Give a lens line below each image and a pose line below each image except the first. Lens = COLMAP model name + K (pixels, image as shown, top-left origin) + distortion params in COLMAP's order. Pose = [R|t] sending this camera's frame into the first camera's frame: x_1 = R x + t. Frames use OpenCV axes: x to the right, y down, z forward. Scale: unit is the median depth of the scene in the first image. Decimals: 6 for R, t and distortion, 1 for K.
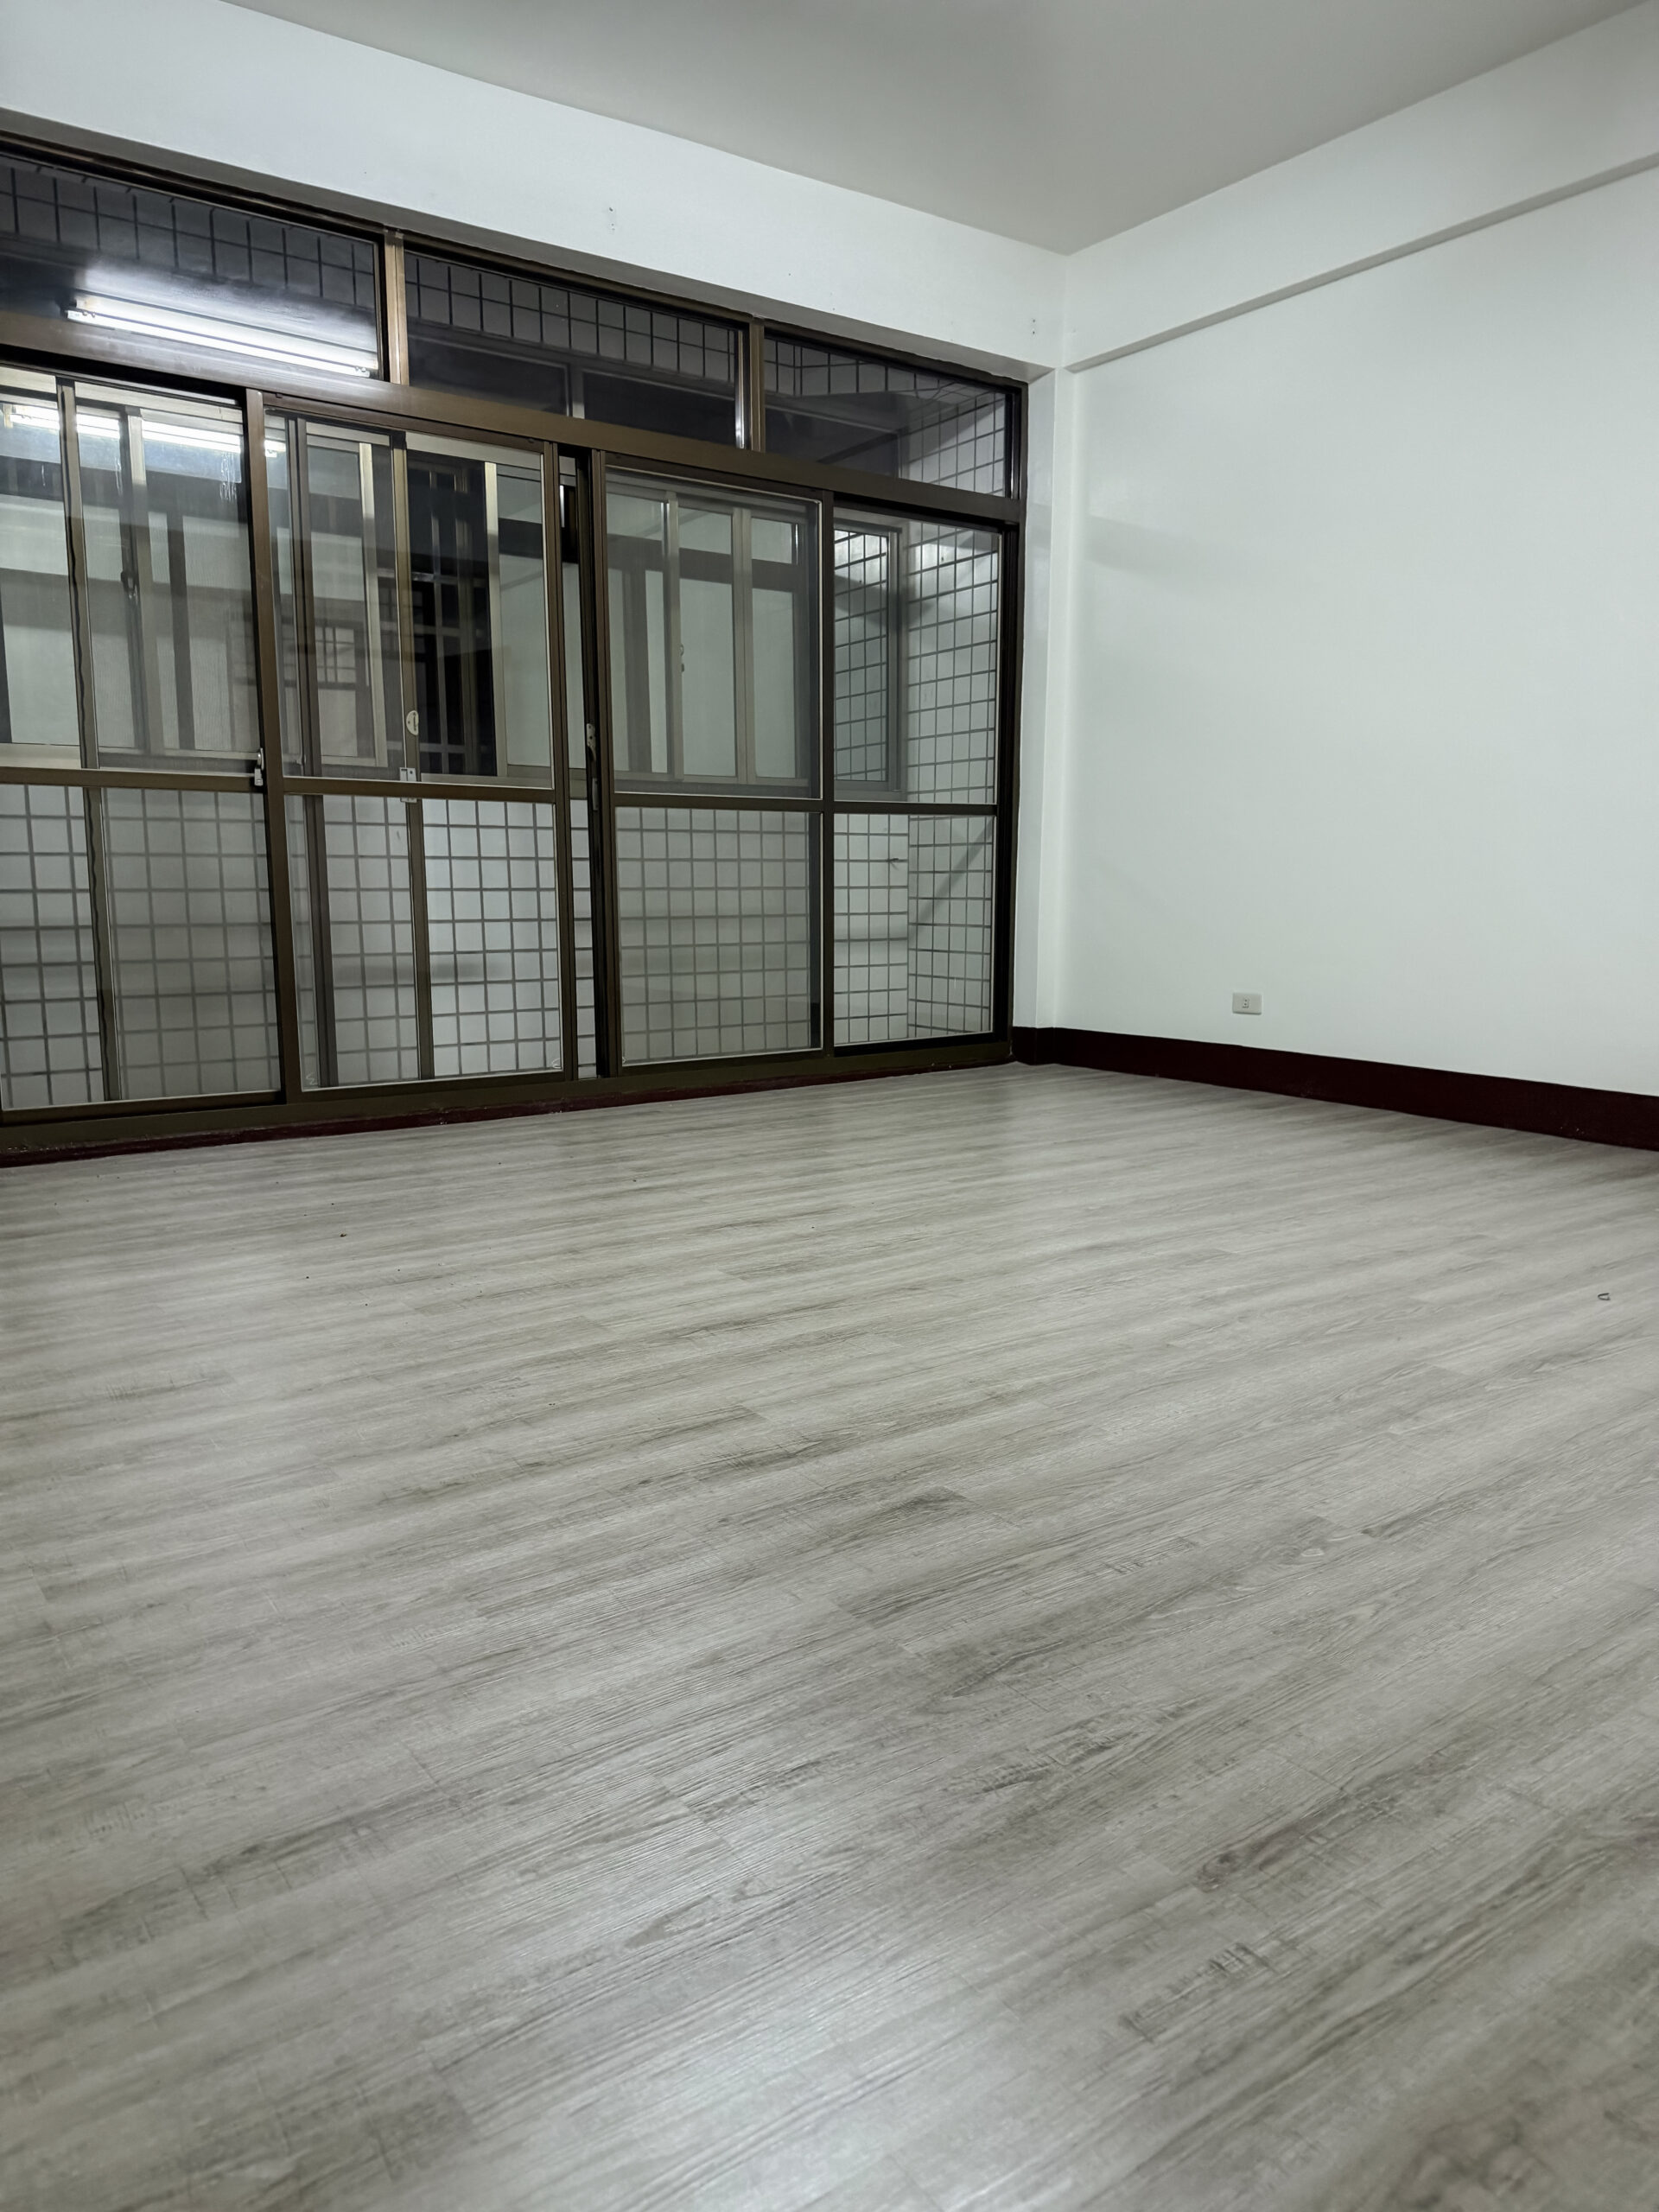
lens RADIAL K [[1554.4, 0, 829.5], [0, 1554.4, 1106.0], [0, 0, 1]] dist [0.171167, -0.410620]
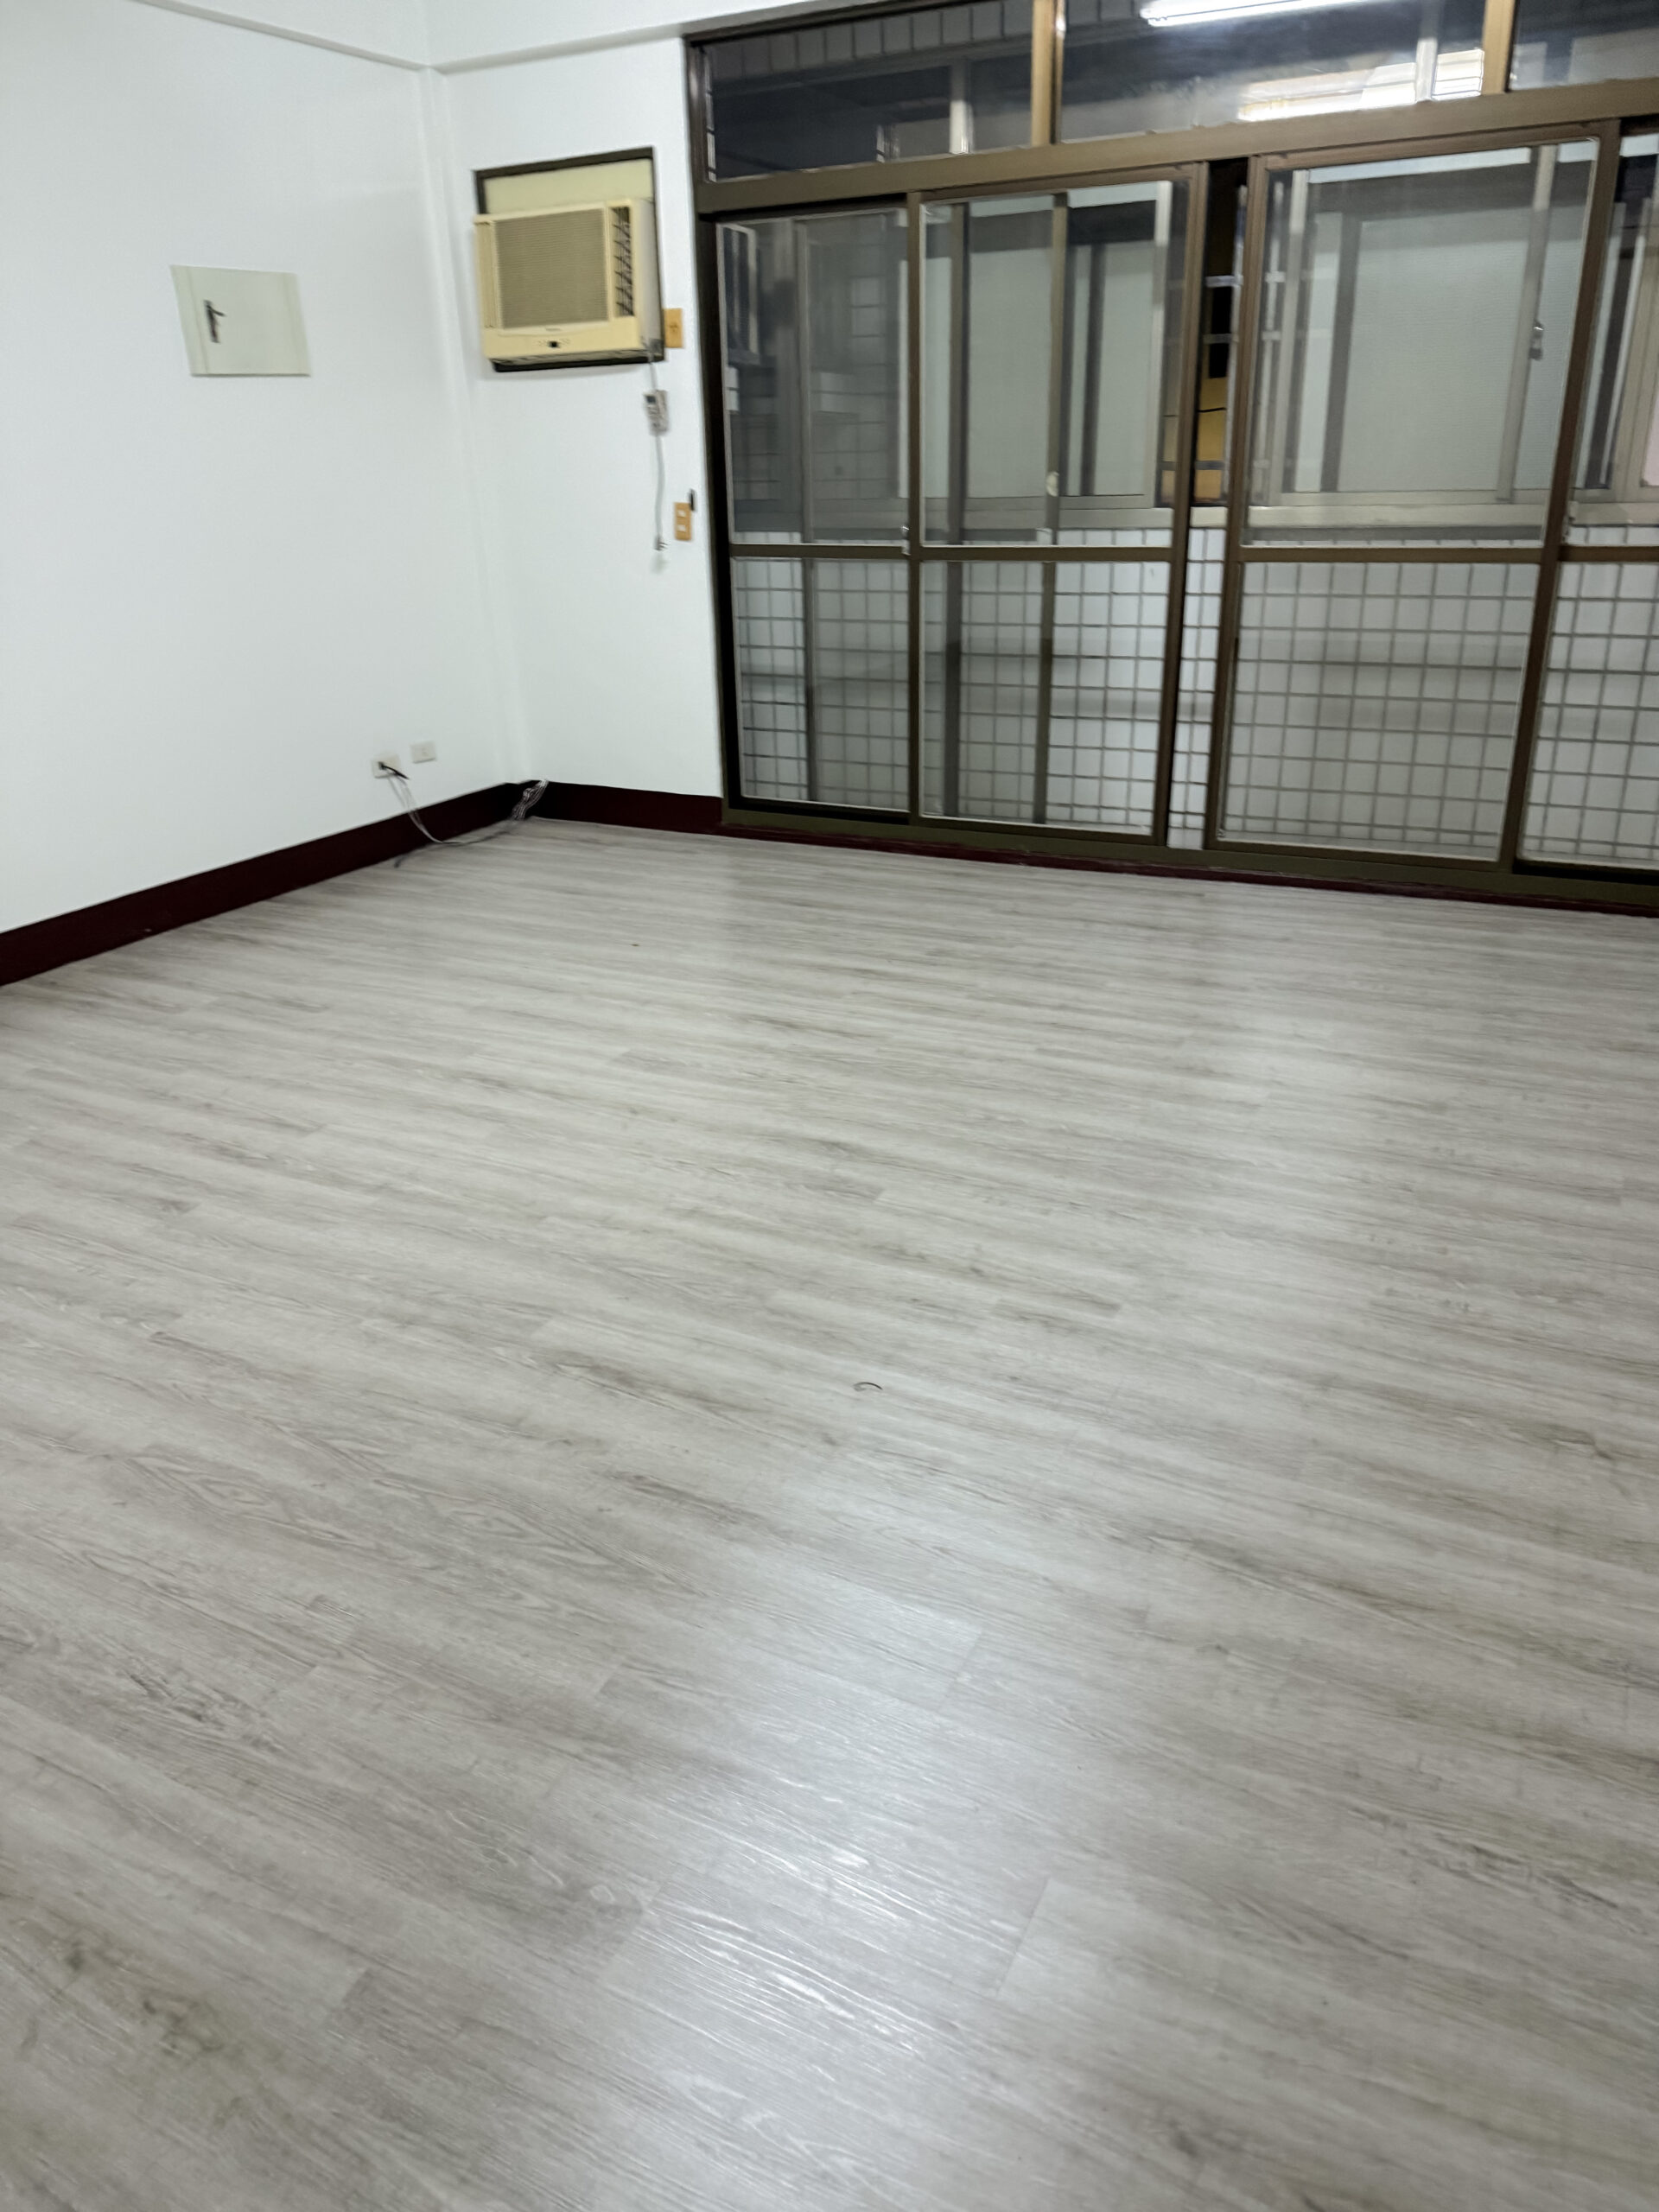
lens RADIAL K [[1553.4, 0, 824.5], [0, 1553.4, 1111.7], [0, 0, 1]] dist [0.046069, -0.069371]
pose [[0.453124, 0.346936, -0.821166, 1.208837], [-0.110518, 0.935917, 0.334433, -0.329275], [0.884570, -0.060786, 0.462429, 0.622708]]
